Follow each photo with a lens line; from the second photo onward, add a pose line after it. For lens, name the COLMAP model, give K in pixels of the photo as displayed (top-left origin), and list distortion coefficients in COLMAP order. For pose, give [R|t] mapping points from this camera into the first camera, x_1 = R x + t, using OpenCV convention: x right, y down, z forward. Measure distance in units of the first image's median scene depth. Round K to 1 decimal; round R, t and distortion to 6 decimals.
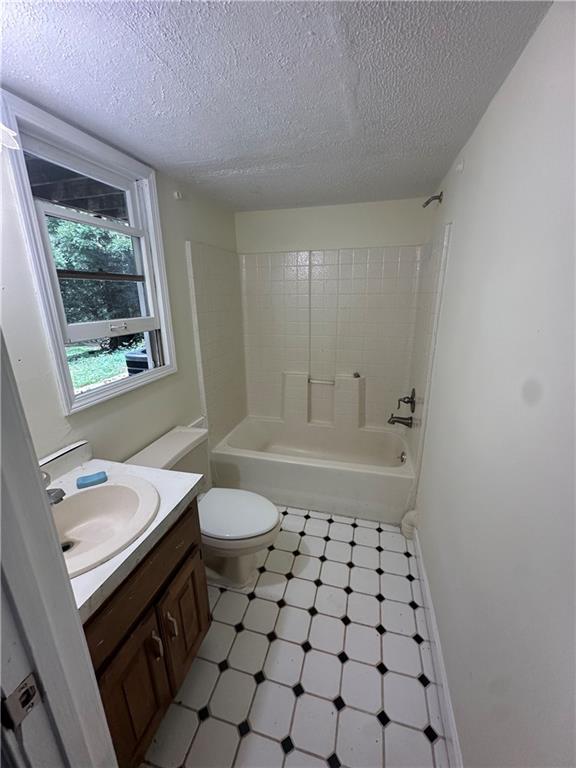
lens RADIAL K [[306.7, 0, 288.2], [0, 306.7, 383.1], [0, 0, 1]] dist [-0.003820, 0.000939]
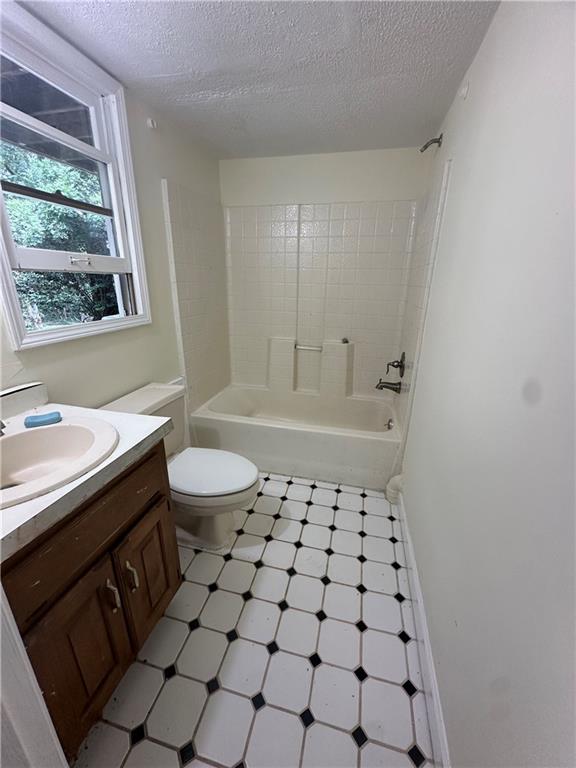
lens RADIAL K [[306.7, 0, 288.0], [0, 306.7, 383.1], [0, 0, 1]] dist [-0.003820, 0.000939]
pose [[0.999265, 0.019405, 0.033054, 0.024131], [-0.020783, 0.998907, 0.041878, 0.107703], [-0.032205, -0.042534, 0.998576, 0.065617]]
